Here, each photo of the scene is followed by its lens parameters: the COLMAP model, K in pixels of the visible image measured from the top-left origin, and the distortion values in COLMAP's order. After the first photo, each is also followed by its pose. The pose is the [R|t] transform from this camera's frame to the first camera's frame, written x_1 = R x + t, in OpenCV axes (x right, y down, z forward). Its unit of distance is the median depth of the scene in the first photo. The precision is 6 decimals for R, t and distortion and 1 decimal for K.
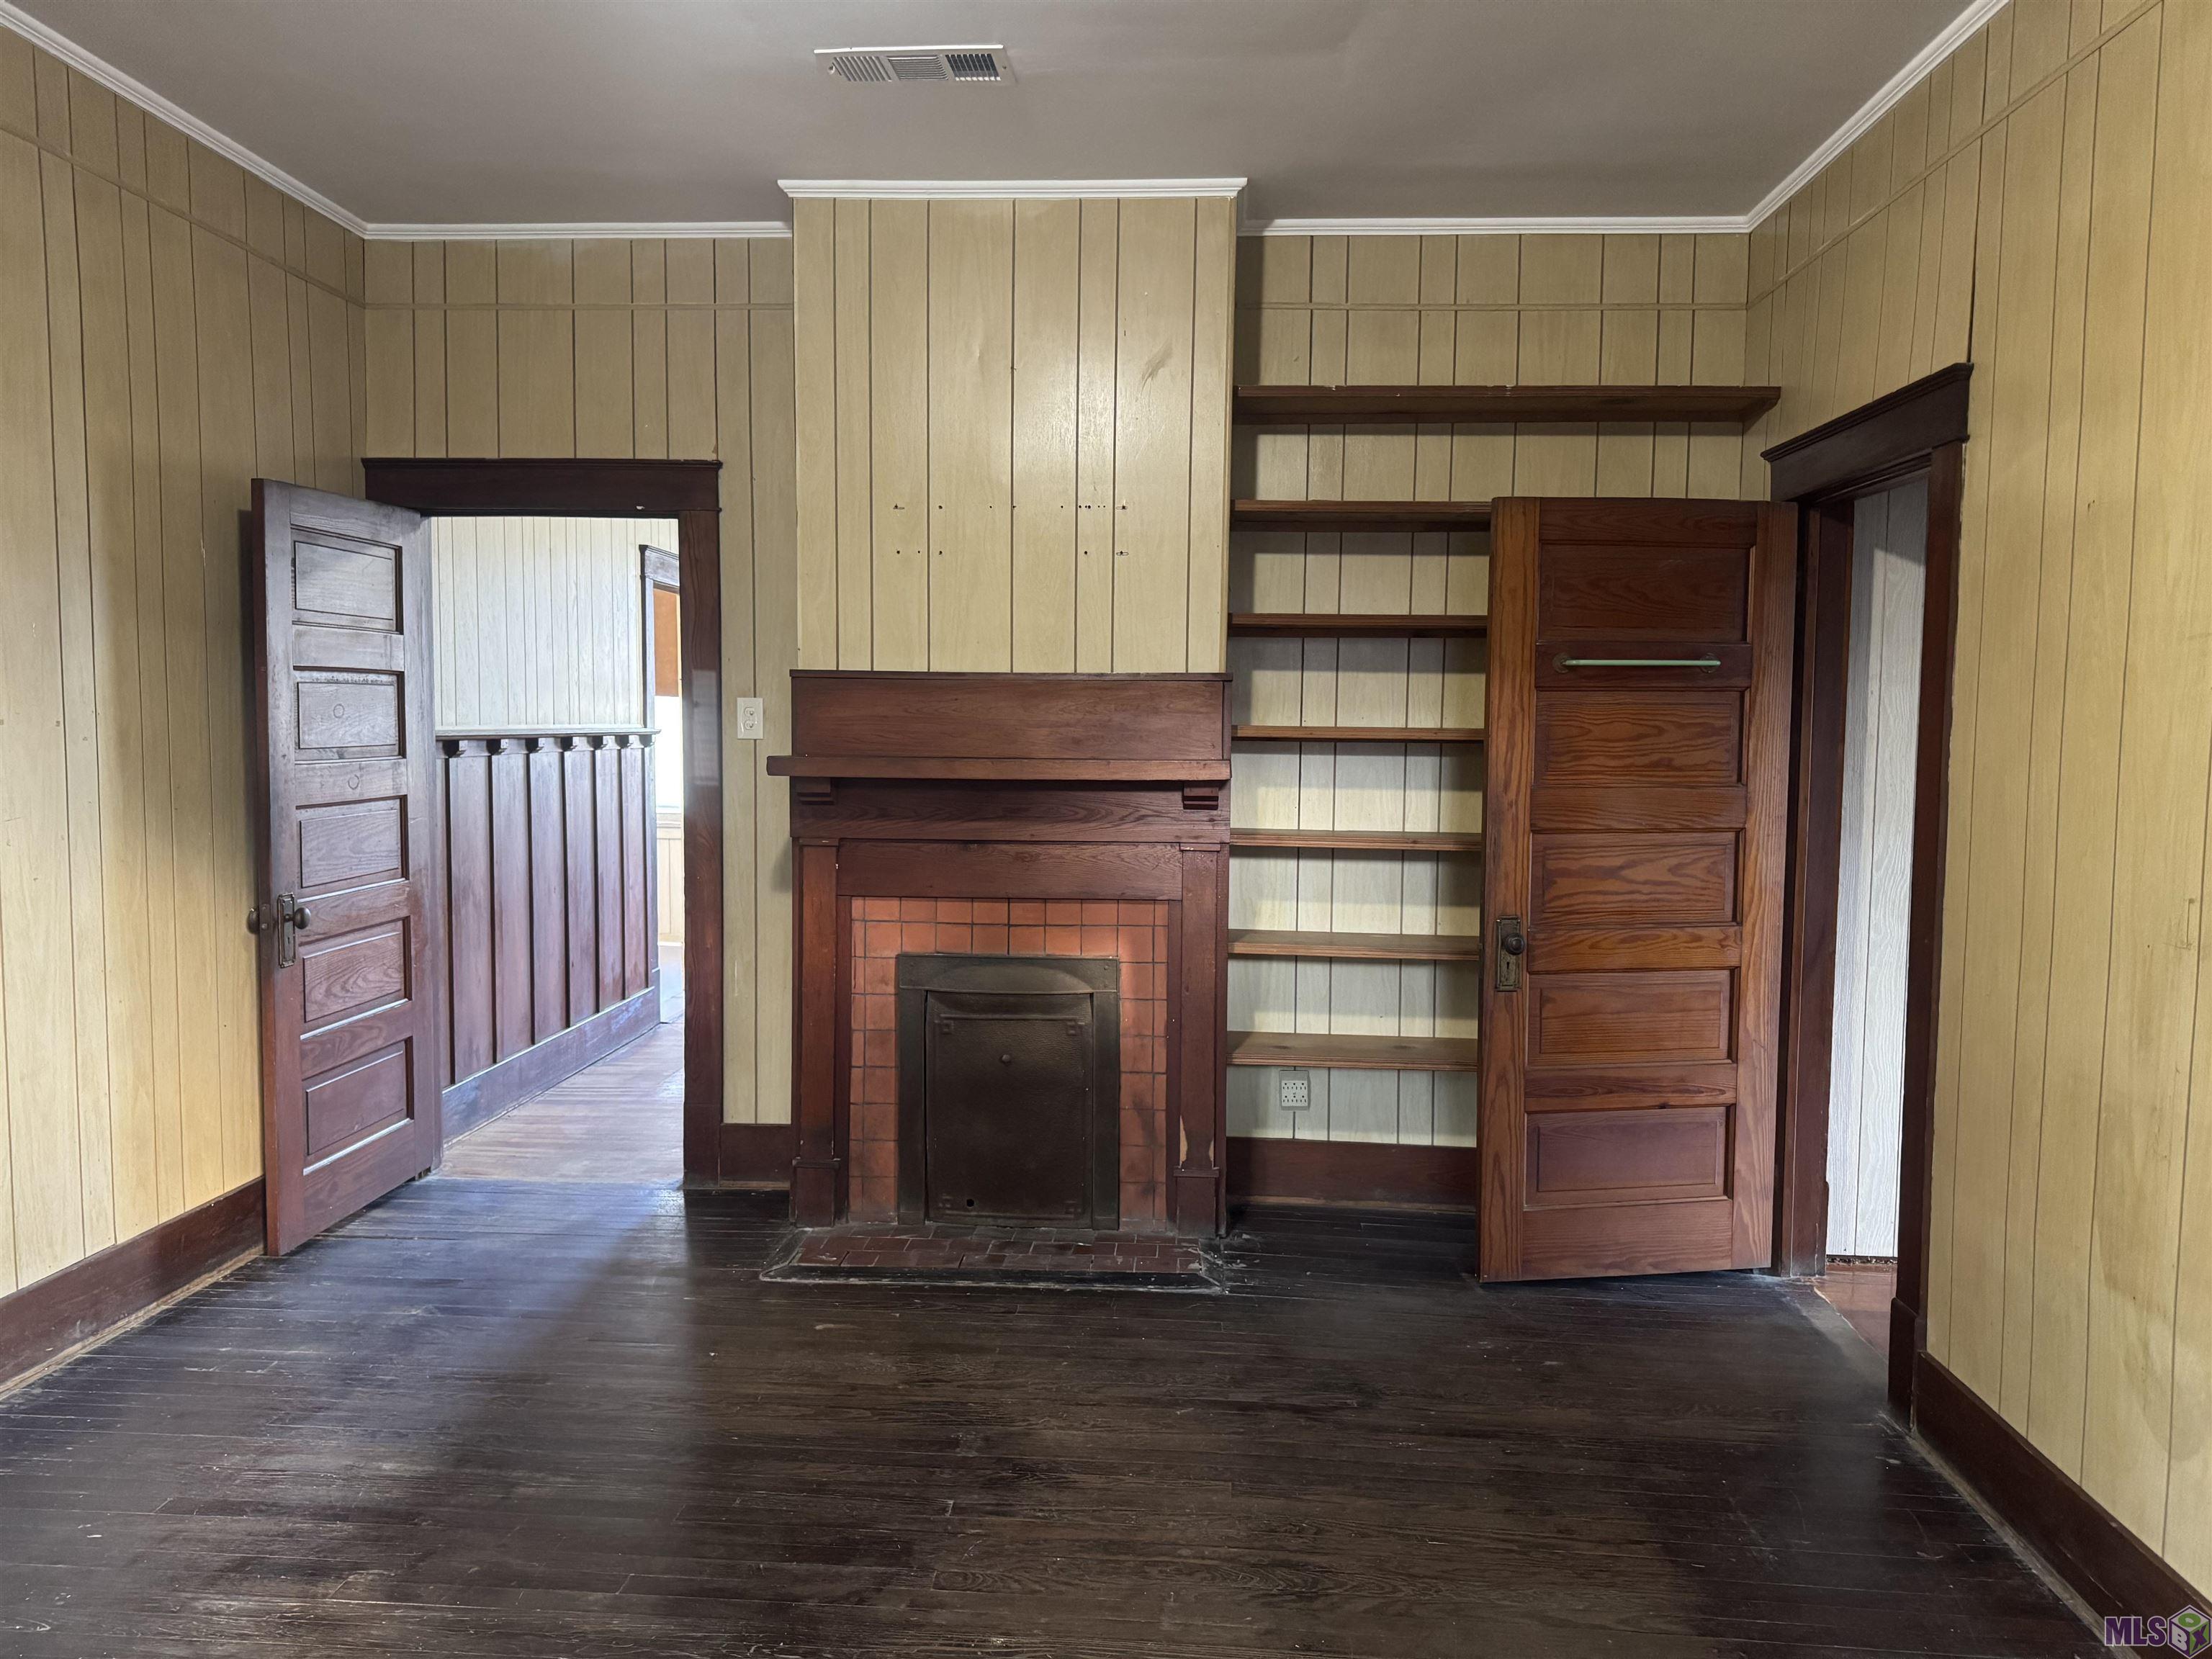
lens RADIAL K [[1576.6, 0, 1110.4], [0, 1576.6, 822.1], [0, 0, 1]] dist [0.046507, -0.040462]
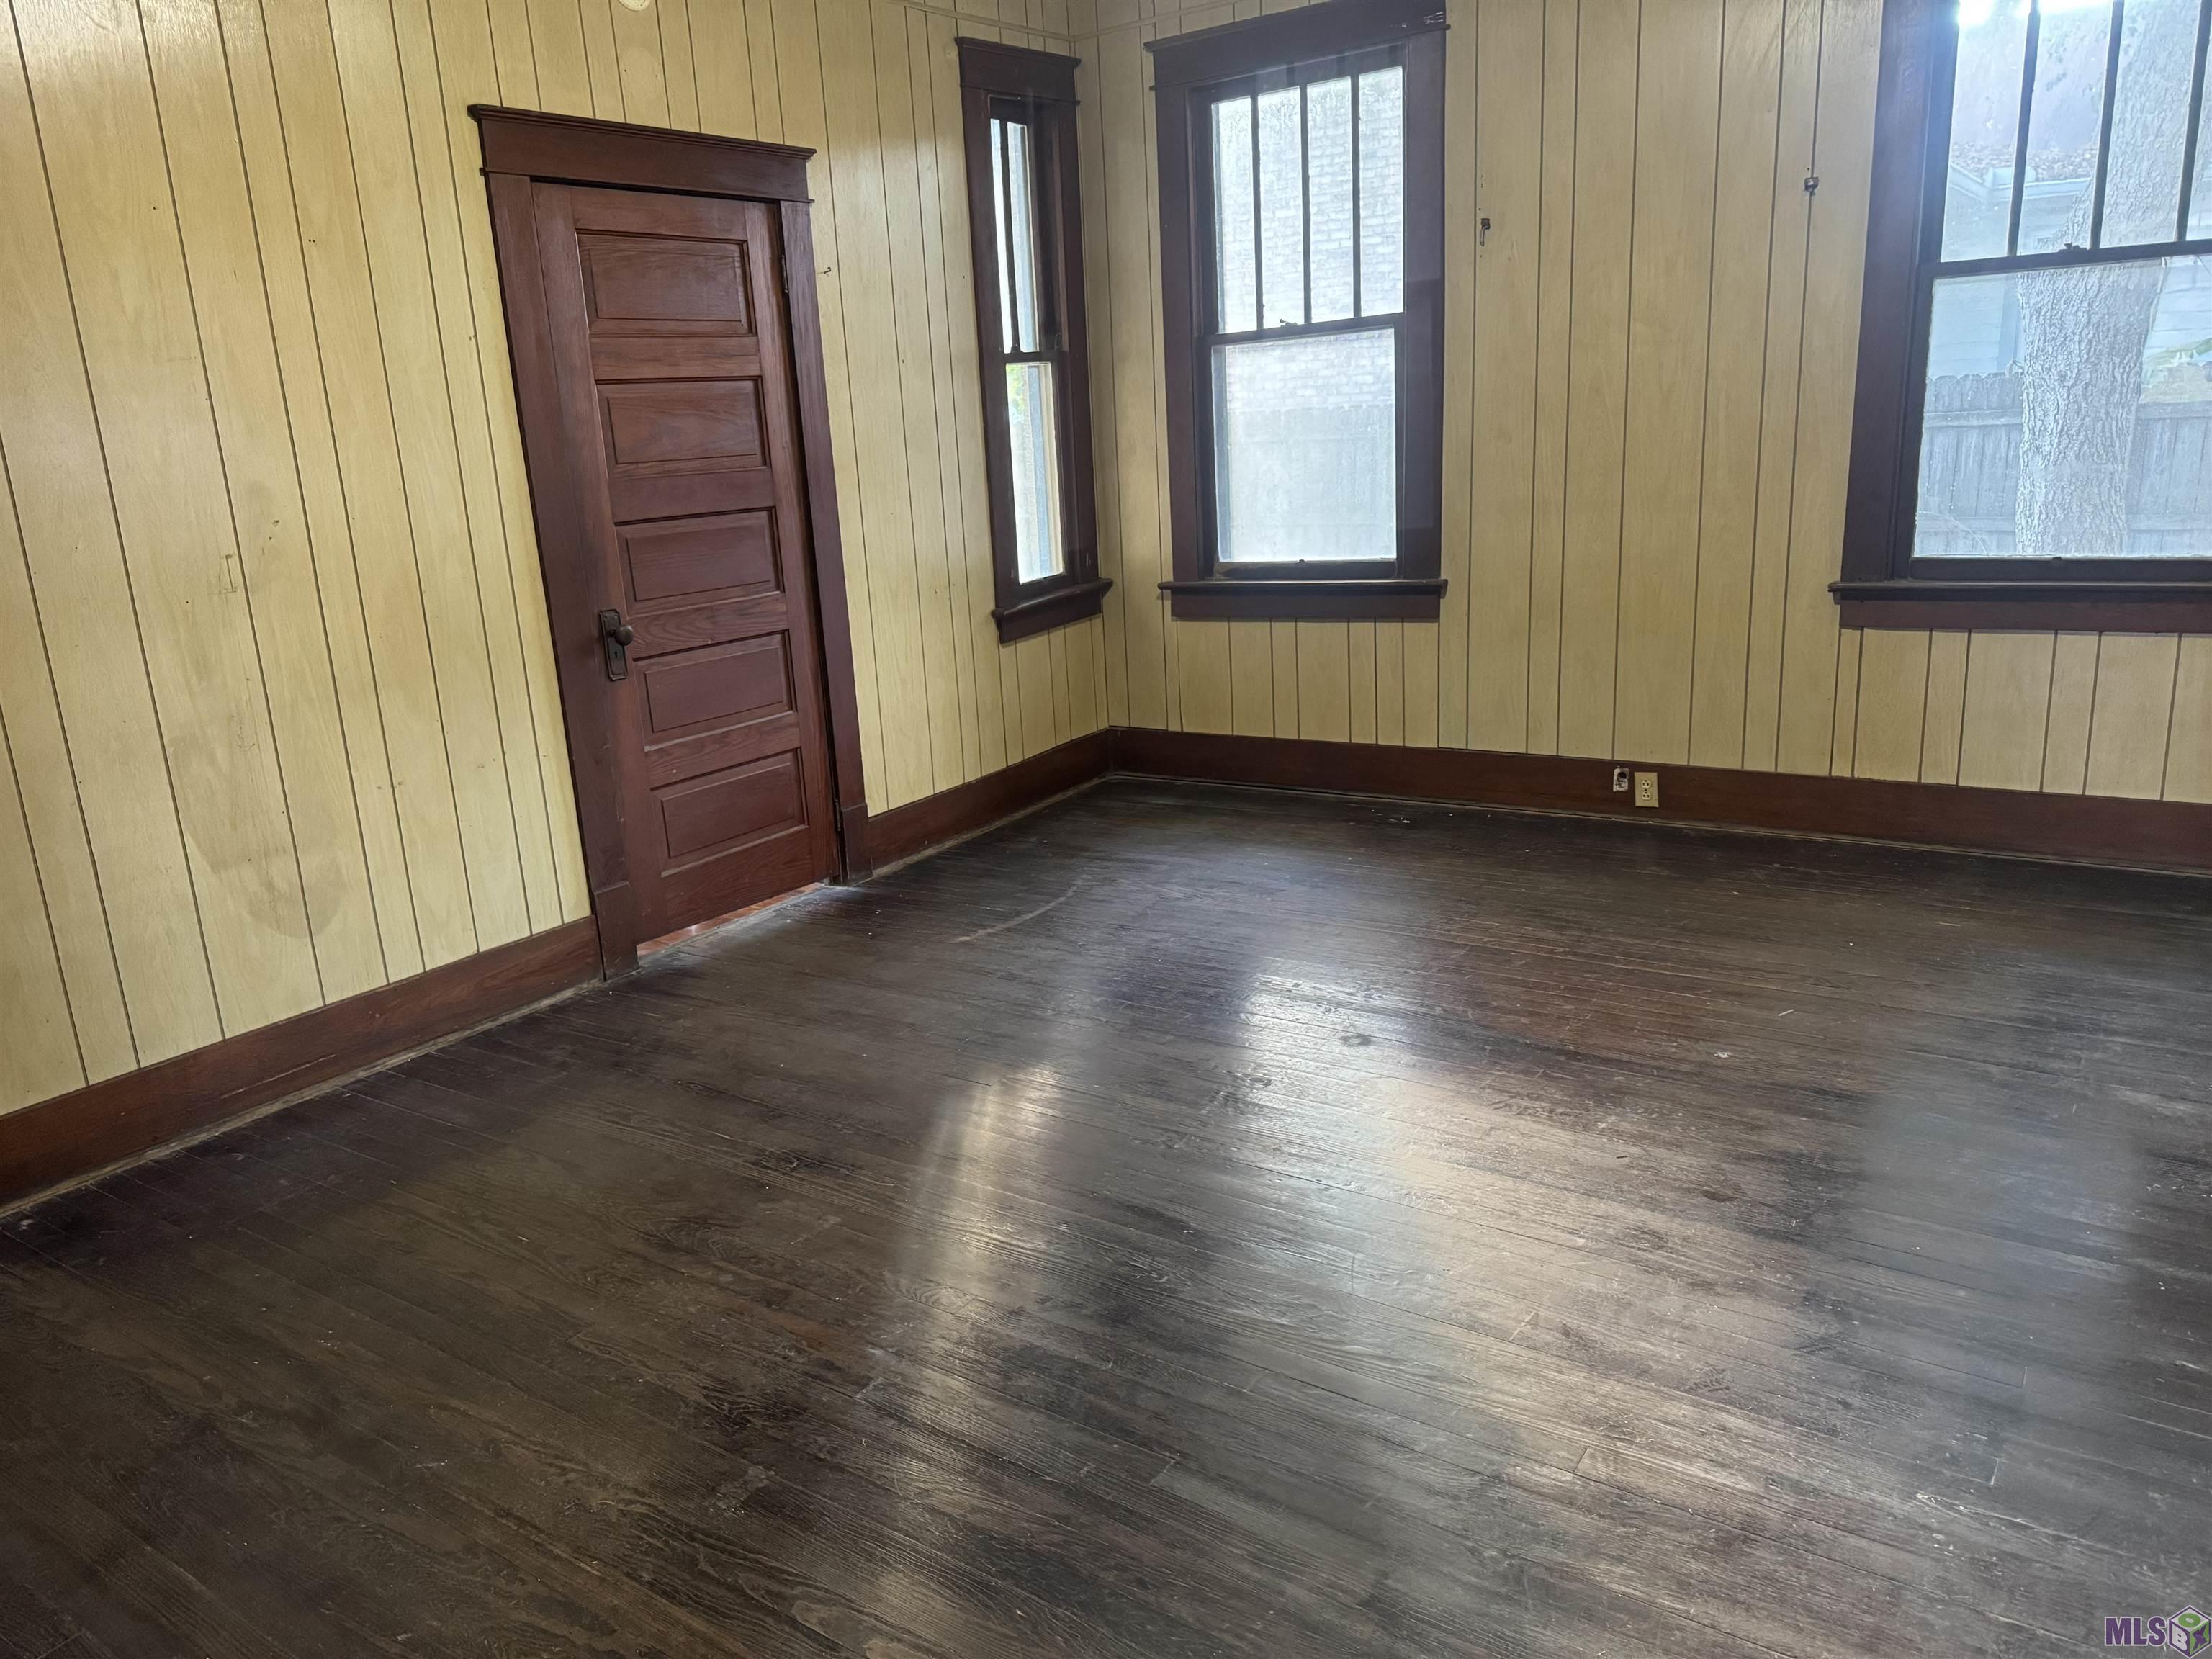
lens RADIAL K [[1576.6, 0, 1106.0], [0, 1576.6, 824.9], [0, 0, 1]] dist [0.046507, -0.040462]
pose [[-0.854430, -0.091304, 0.511481, -0.581931], [0.091000, 0.942923, 0.320337, -0.086878], [-0.511535, 0.320251, -0.797353, 1.460082]]
